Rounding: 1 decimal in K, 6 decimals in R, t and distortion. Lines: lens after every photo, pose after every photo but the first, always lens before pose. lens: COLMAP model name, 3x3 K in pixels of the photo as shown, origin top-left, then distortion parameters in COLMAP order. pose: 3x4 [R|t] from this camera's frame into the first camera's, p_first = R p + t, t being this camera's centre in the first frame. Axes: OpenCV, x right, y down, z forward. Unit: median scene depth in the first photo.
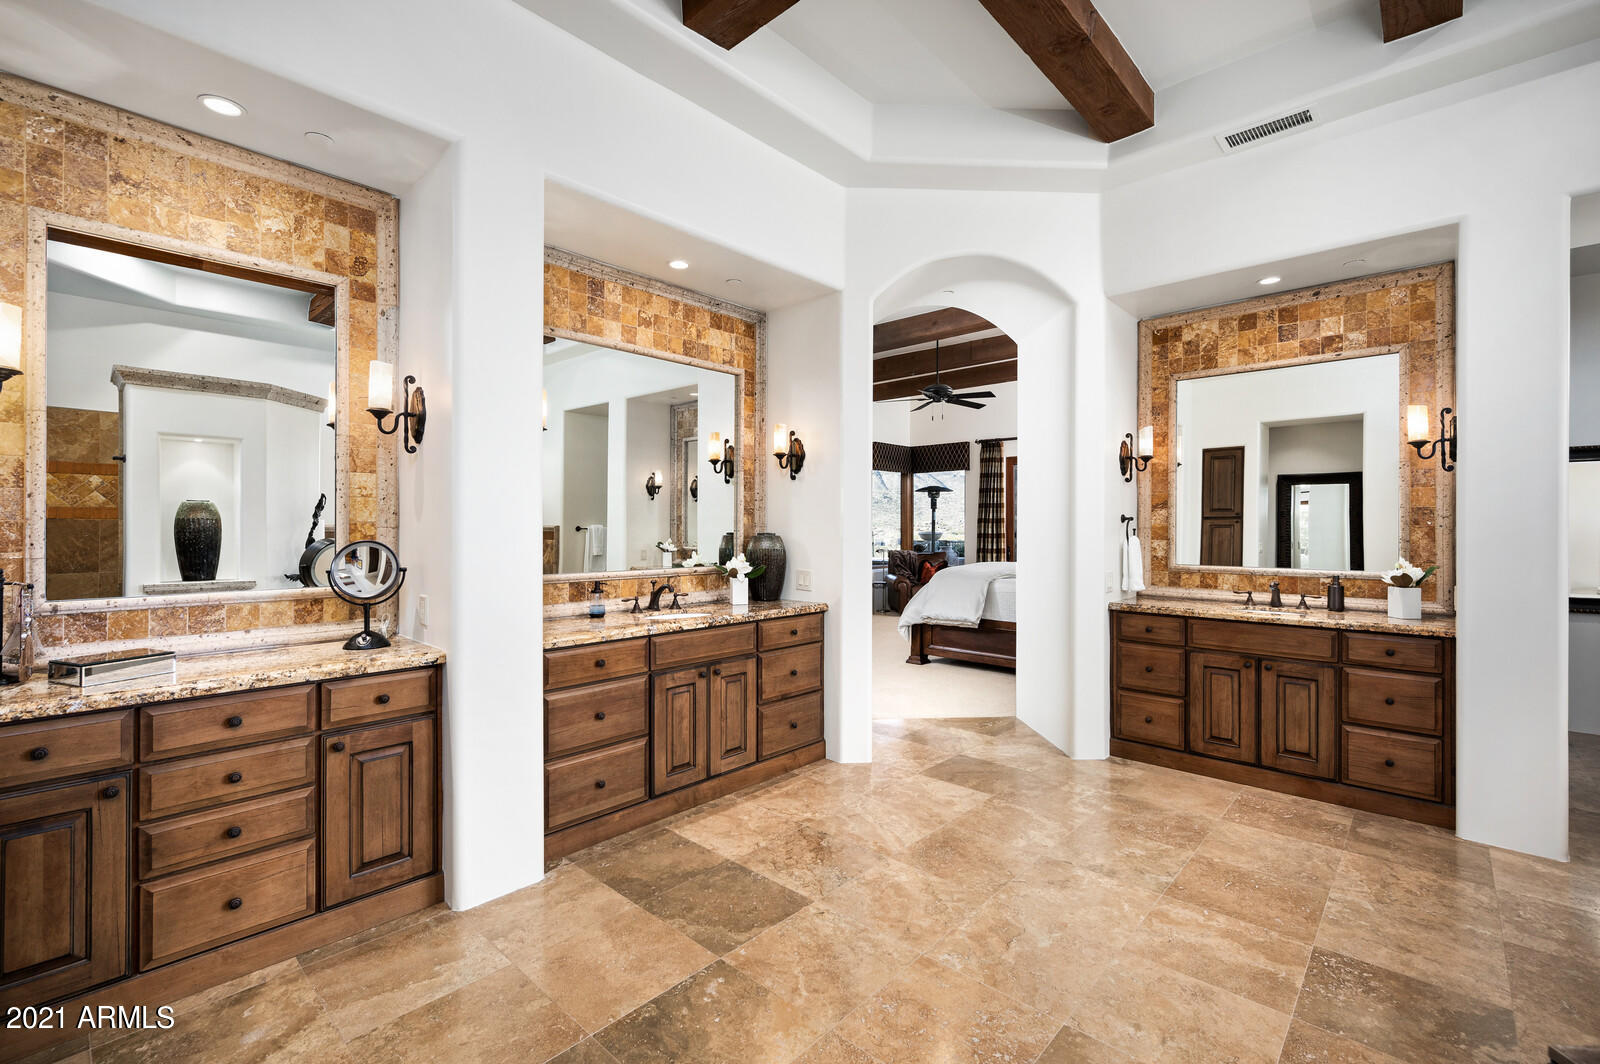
lens RADIAL K [[695.9, 0, 799.9], [0, 695.9, 526.7], [0, 0, 1]] dist [-0.003250, 0.001207]
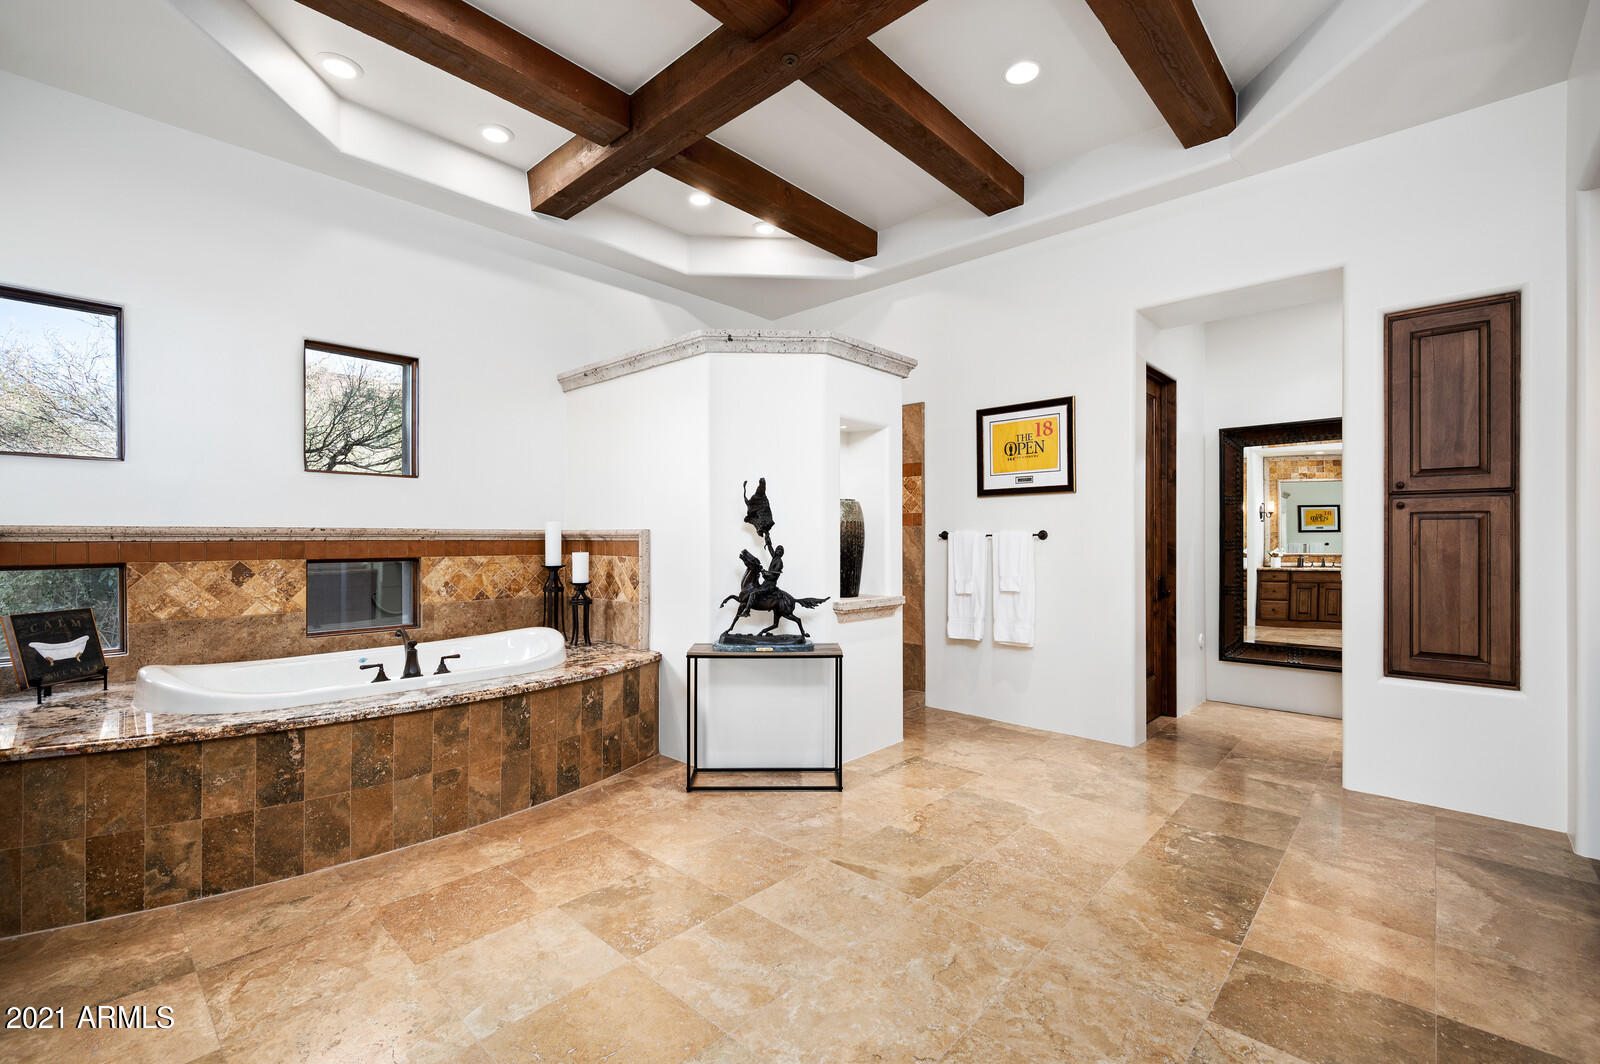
lens RADIAL K [[695.9, 0, 797.5], [0, 695.9, 535.1], [0, 0, 1]] dist [-0.003250, 0.001207]
pose [[-0.999998, 0.000005, -0.001879, 0.519173], [0.000001, 0.999997, 0.002253, 0.021305], [0.001879, 0.002253, -0.999996, 1.961458]]
